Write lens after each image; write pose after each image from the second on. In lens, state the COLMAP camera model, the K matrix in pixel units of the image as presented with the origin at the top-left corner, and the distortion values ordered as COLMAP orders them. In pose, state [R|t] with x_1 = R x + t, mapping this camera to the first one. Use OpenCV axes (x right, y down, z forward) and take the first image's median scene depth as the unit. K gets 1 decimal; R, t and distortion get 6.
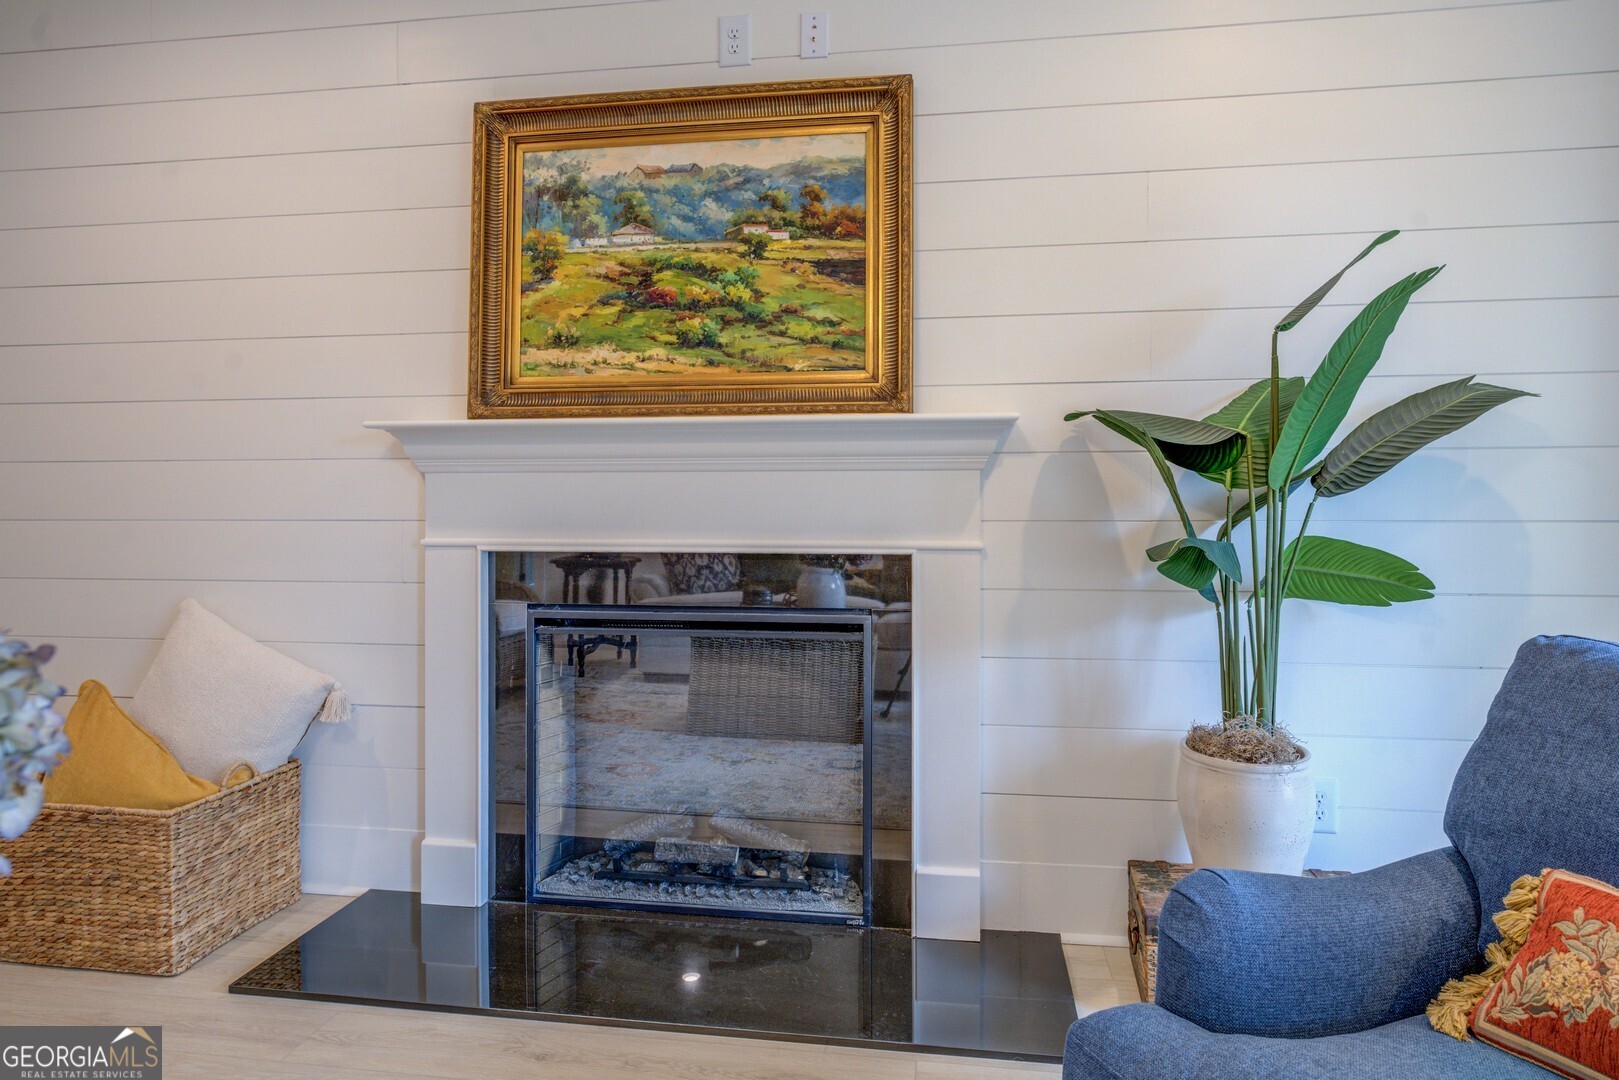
lens RADIAL K [[939.5, 0, 812.9], [0, 939.5, 498.5], [0, 0, 1]] dist [0.004067, -0.001133]
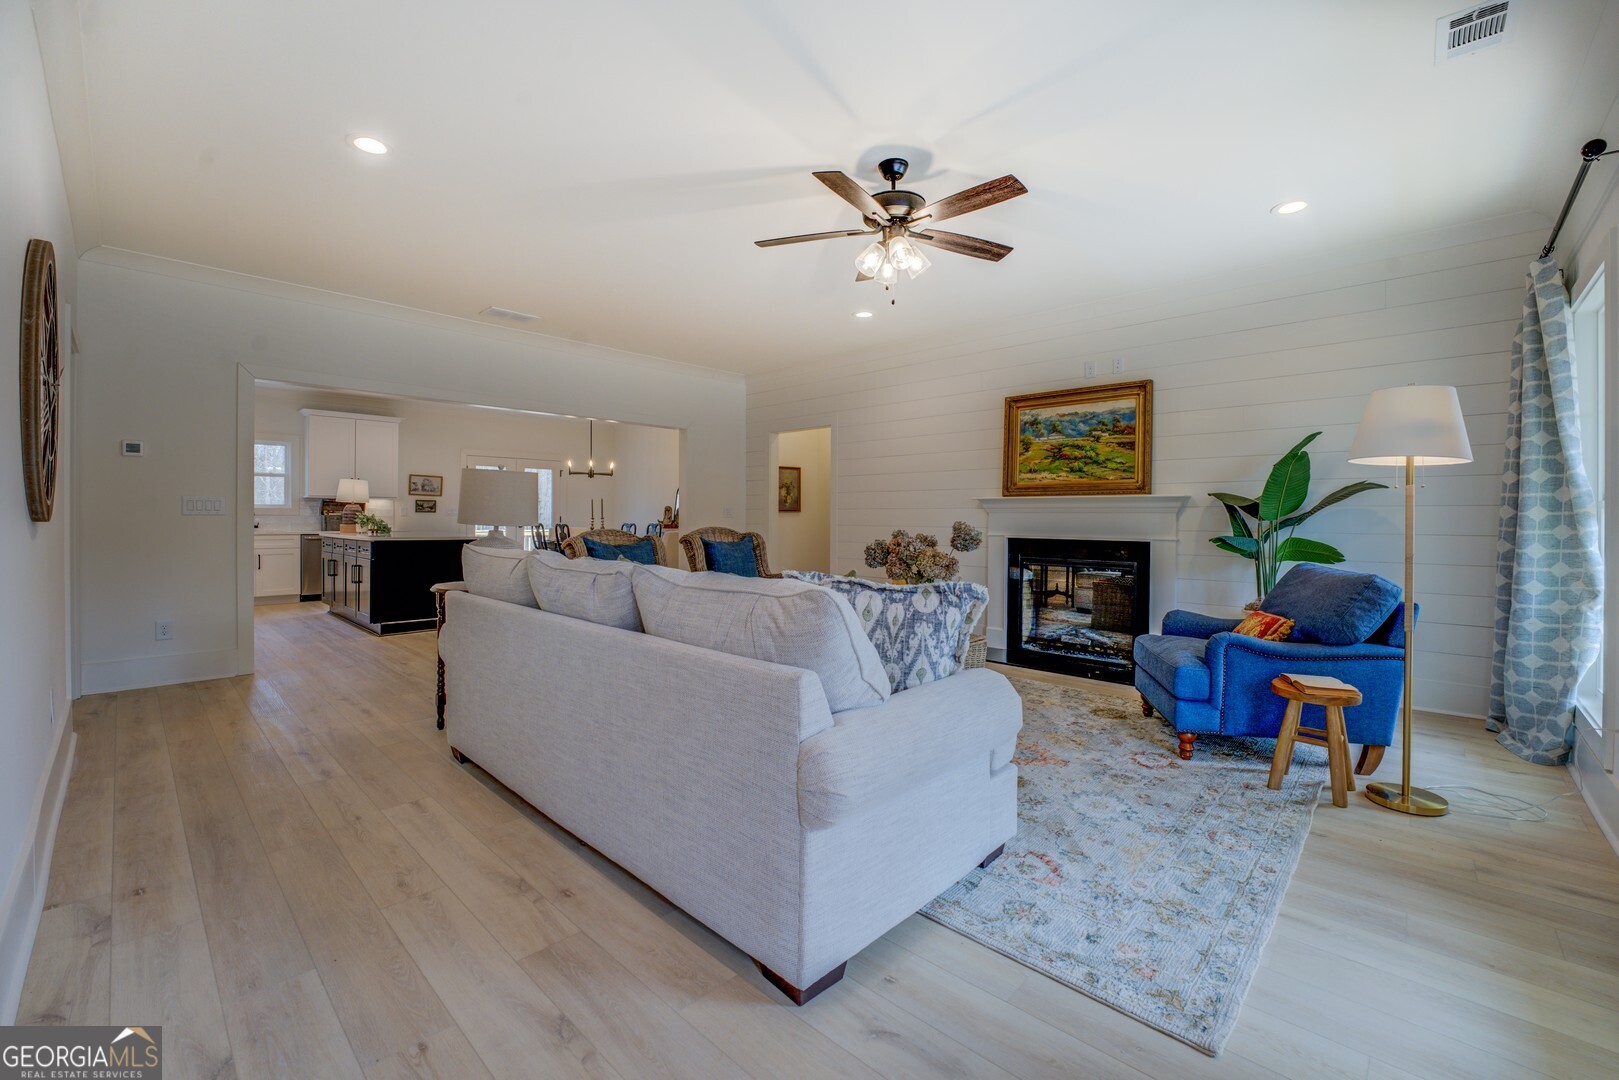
lens RADIAL K [[670.0, 0, 802.6], [0, 670.0, 517.6], [0, 0, 1]] dist [-0.030755, 0.006392]
pose [[0.813763, 0.007555, -0.581147, 0.410233], [-0.010708, 0.999941, -0.001994, -0.000306], [0.581098, 0.007845, 0.813796, -1.269381]]
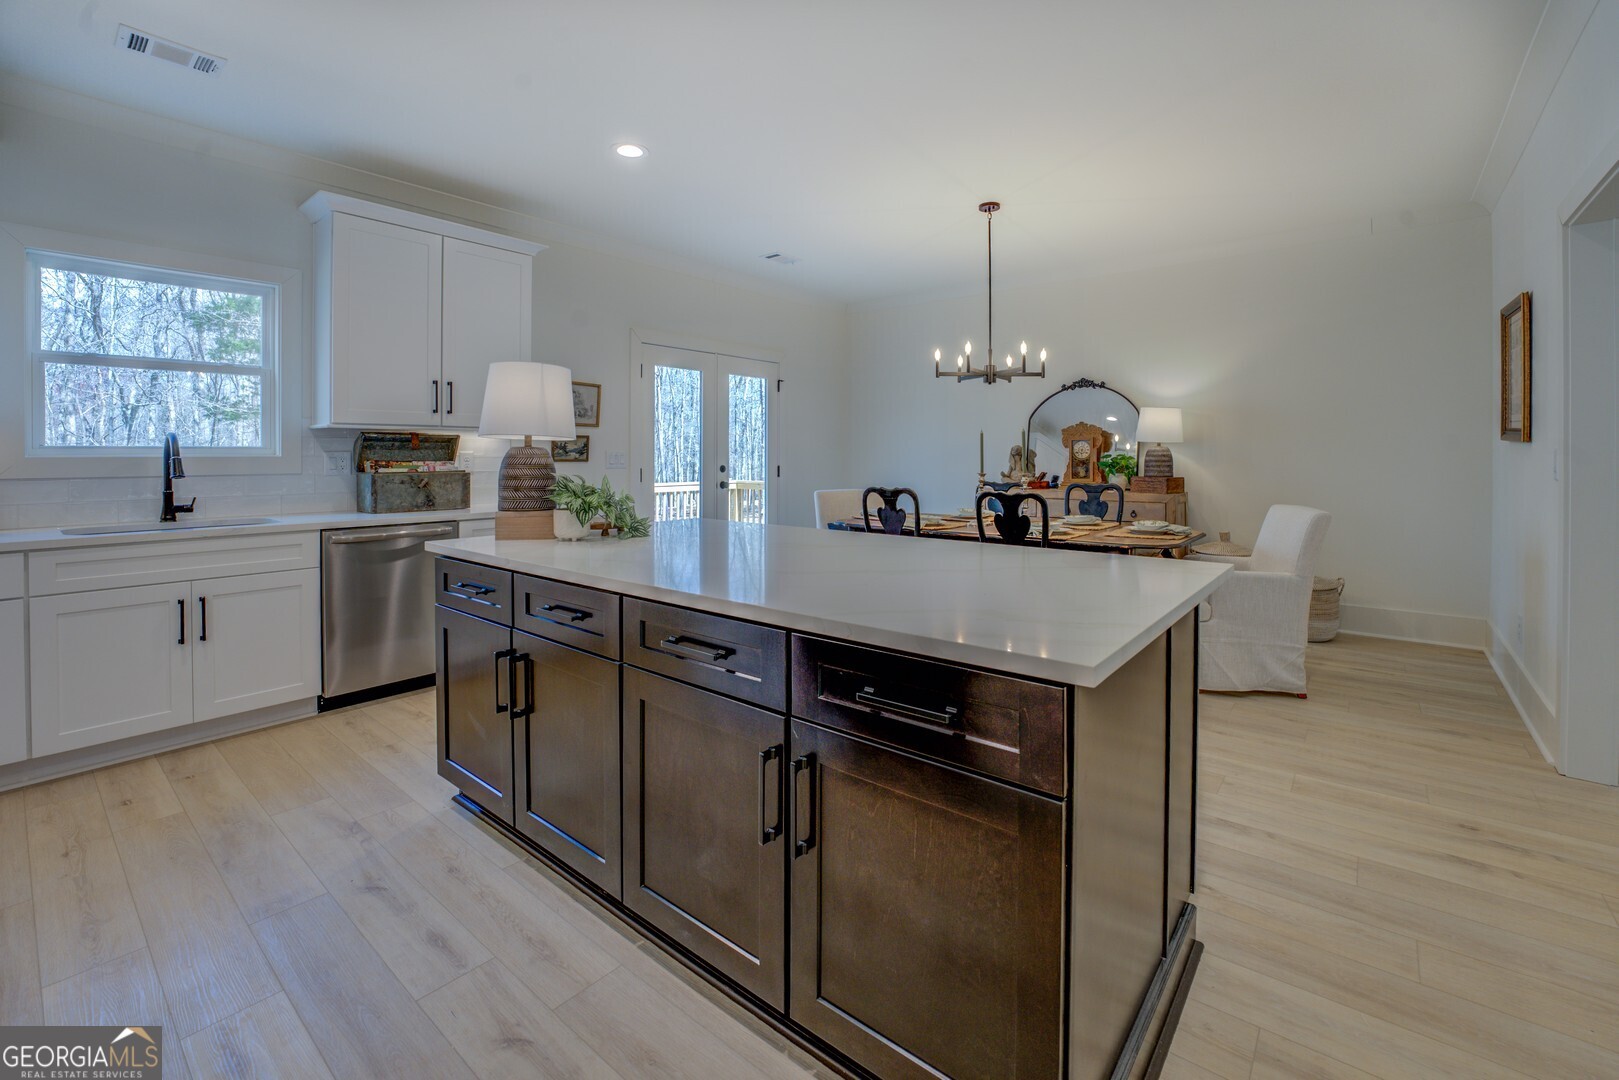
lens RADIAL K [[684.0, 0, 807.5], [0, 684.0, 471.1], [0, 0, 1]] dist [-0.029090, 0.000883]
pose [[0.851830, 0.014082, -0.523629, -2.336730], [-0.004970, 0.999811, 0.018802, -0.029963], [0.523795, -0.013414, 0.851739, -0.575018]]
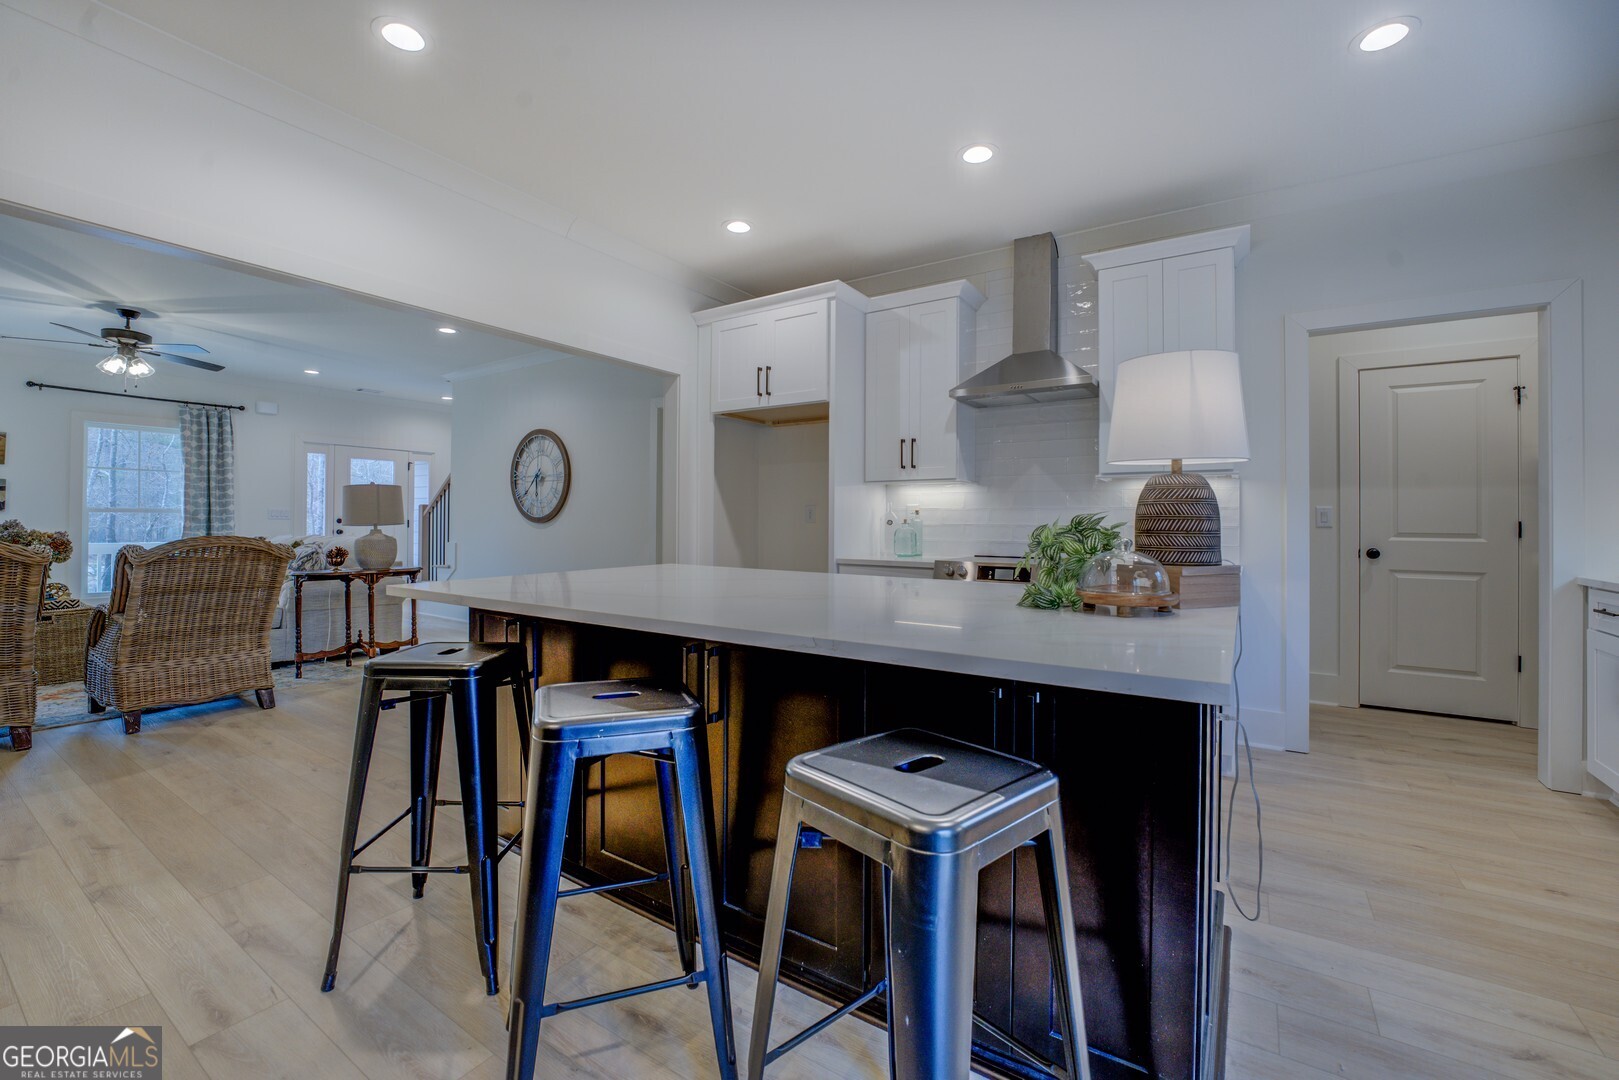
lens RADIAL K [[670.0, 0, 802.6], [0, 670.0, 517.6], [0, 0, 1]] dist [-0.030755, 0.006392]
pose [[-0.902601, 0.000901, 0.430478, -3.180924], [-0.000249, 0.999997, -0.002617, 0.003352], [-0.430479, -0.002470, -0.902597, 0.887799]]
